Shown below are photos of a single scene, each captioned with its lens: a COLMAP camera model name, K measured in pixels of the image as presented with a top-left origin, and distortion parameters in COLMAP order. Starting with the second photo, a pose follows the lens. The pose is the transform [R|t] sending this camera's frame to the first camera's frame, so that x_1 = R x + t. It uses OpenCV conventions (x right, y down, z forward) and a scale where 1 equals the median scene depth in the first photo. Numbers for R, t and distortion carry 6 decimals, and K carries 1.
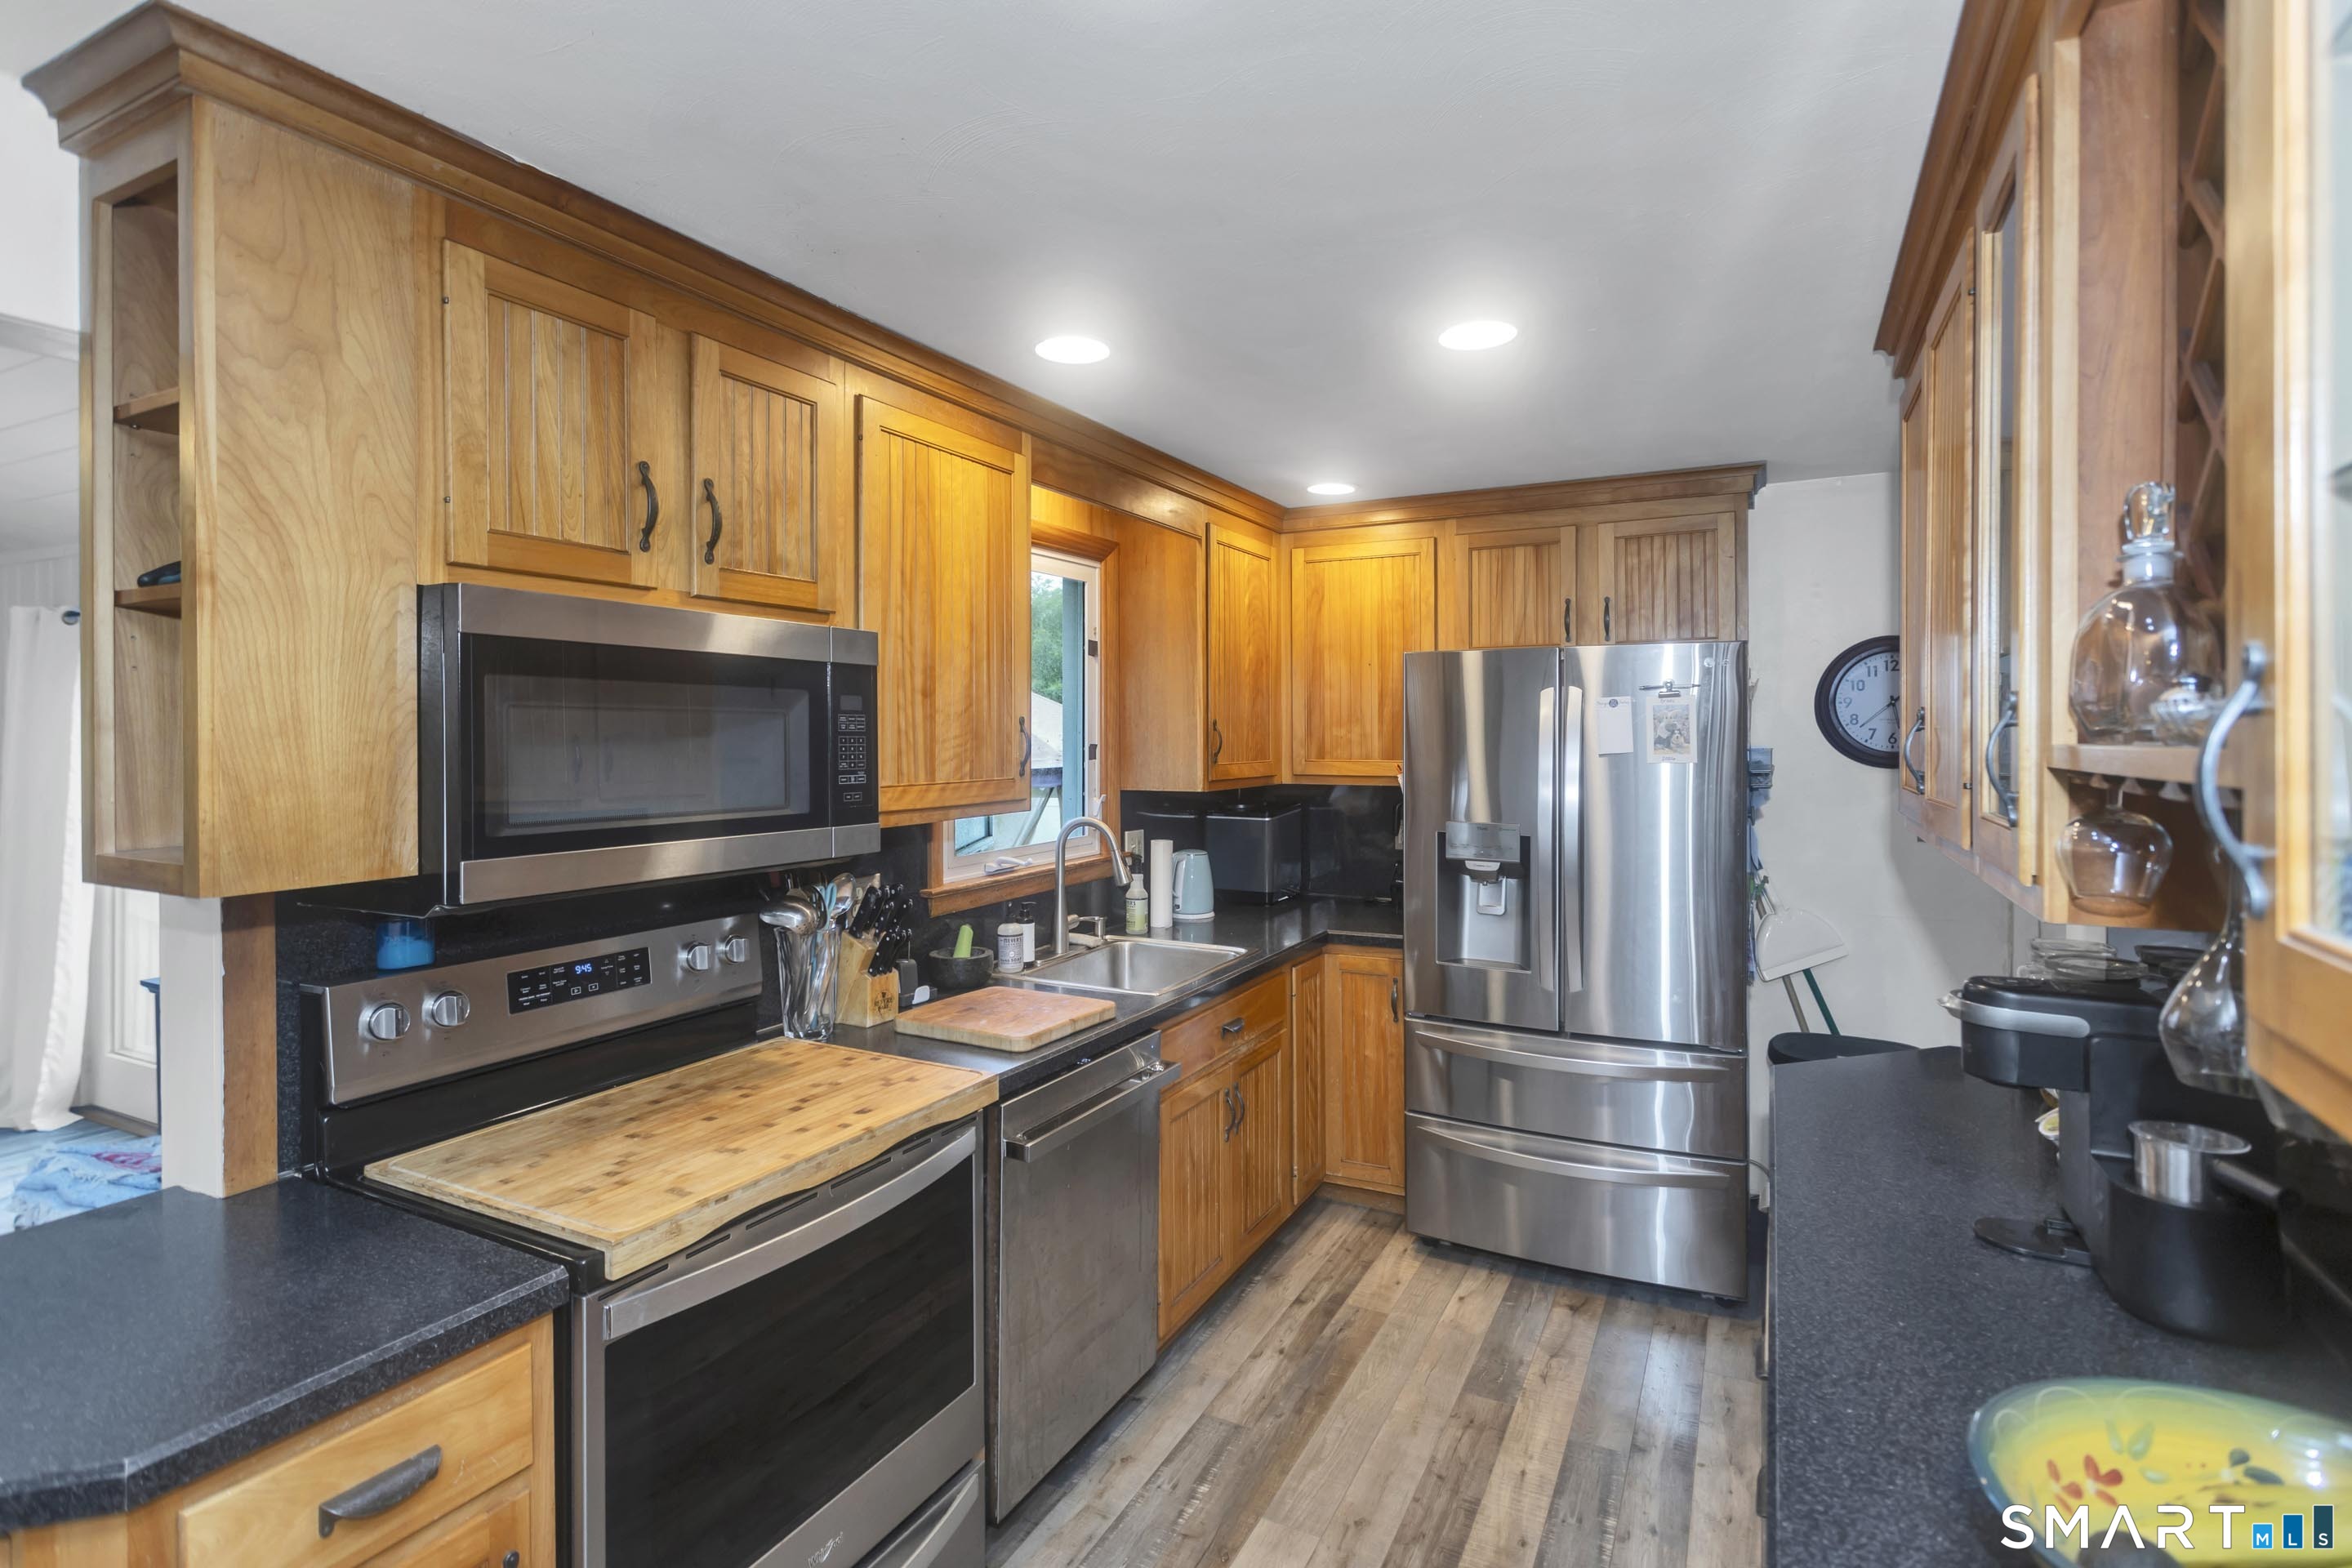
lens RADIAL K [[1133.3, 0, 1183.1], [0, 1133.3, 737.9], [0, 0, 1]] dist [0.001778, 0.000153]
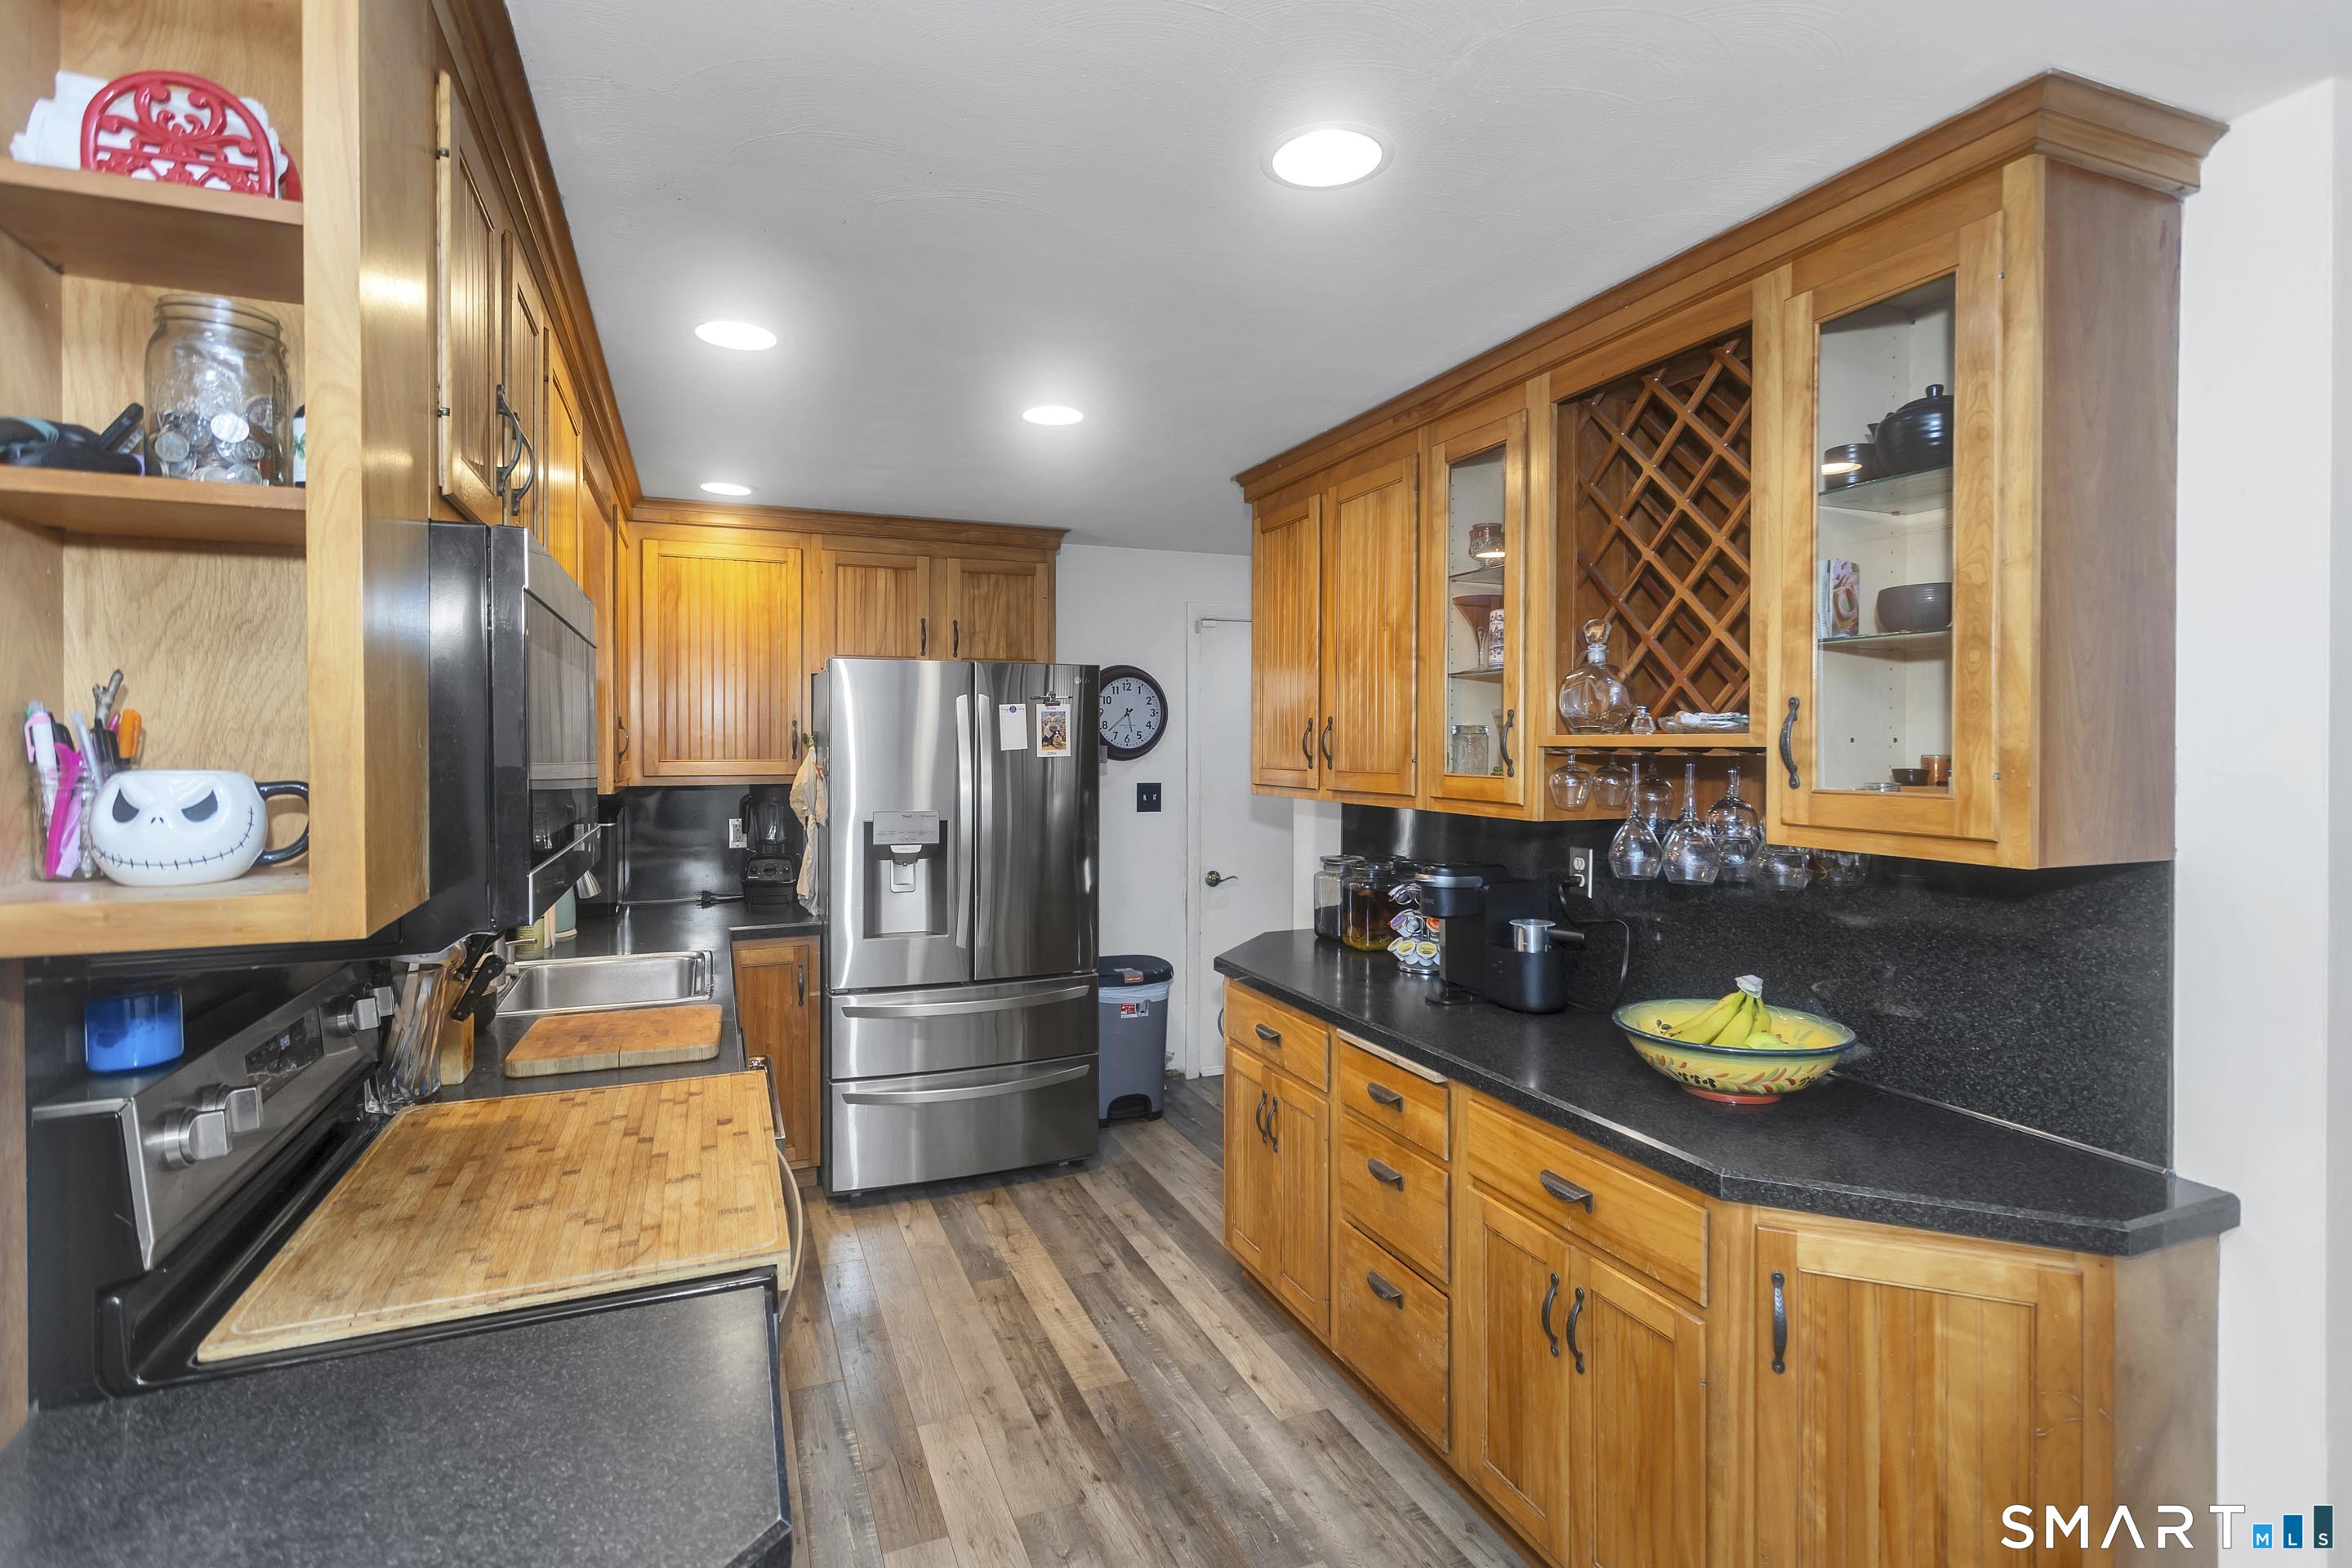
lens RADIAL K [[1130.1, 0, 1175.9], [0, 1130.1, 751.2], [0, 0, 1]] dist [0.000917, -0.000276]
pose [[0.646827, -0.005444, 0.762617, -0.677567], [0.000748, 0.999979, 0.006504, 0.011513], [-0.762636, -0.003637, 0.646818, 0.089315]]
